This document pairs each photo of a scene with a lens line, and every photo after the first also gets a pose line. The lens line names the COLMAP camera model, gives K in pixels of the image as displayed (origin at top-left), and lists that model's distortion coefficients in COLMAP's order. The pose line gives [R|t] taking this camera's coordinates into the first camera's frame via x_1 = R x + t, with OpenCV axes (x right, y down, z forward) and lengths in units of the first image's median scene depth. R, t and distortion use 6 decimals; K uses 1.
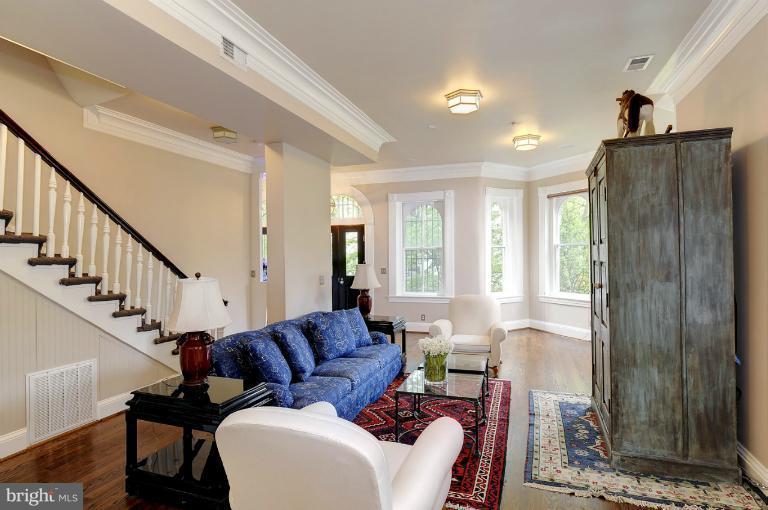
lens RADIAL K [[401.2, 0, 383.5], [0, 401.2, 253.4], [0, 0, 1]] dist [0.004535, 0.000617]
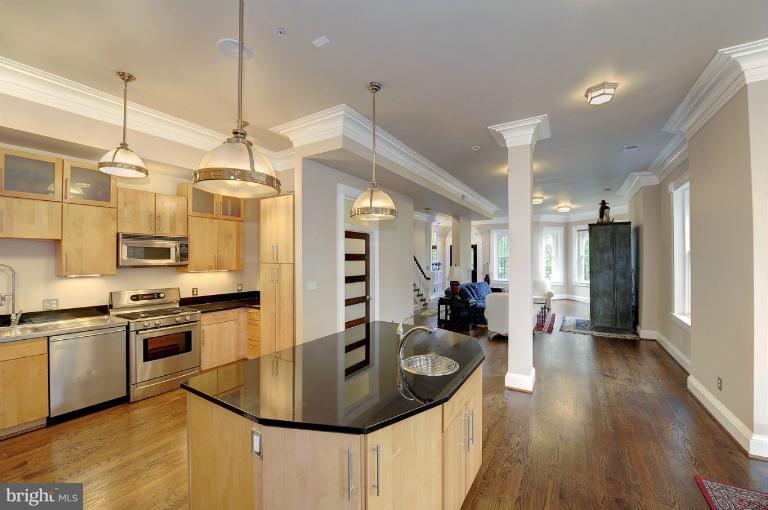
lens RADIAL K [[308.3, 0, 385.4], [0, 308.3, 254.7], [0, 0, 1]] dist [-0.001814, -0.000097]
pose [[0.978950, 0.009311, -0.203888, -0.308345], [-0.011585, 0.999883, -0.009964, -0.001637], [0.203771, 0.012117, 0.978944, -1.020837]]
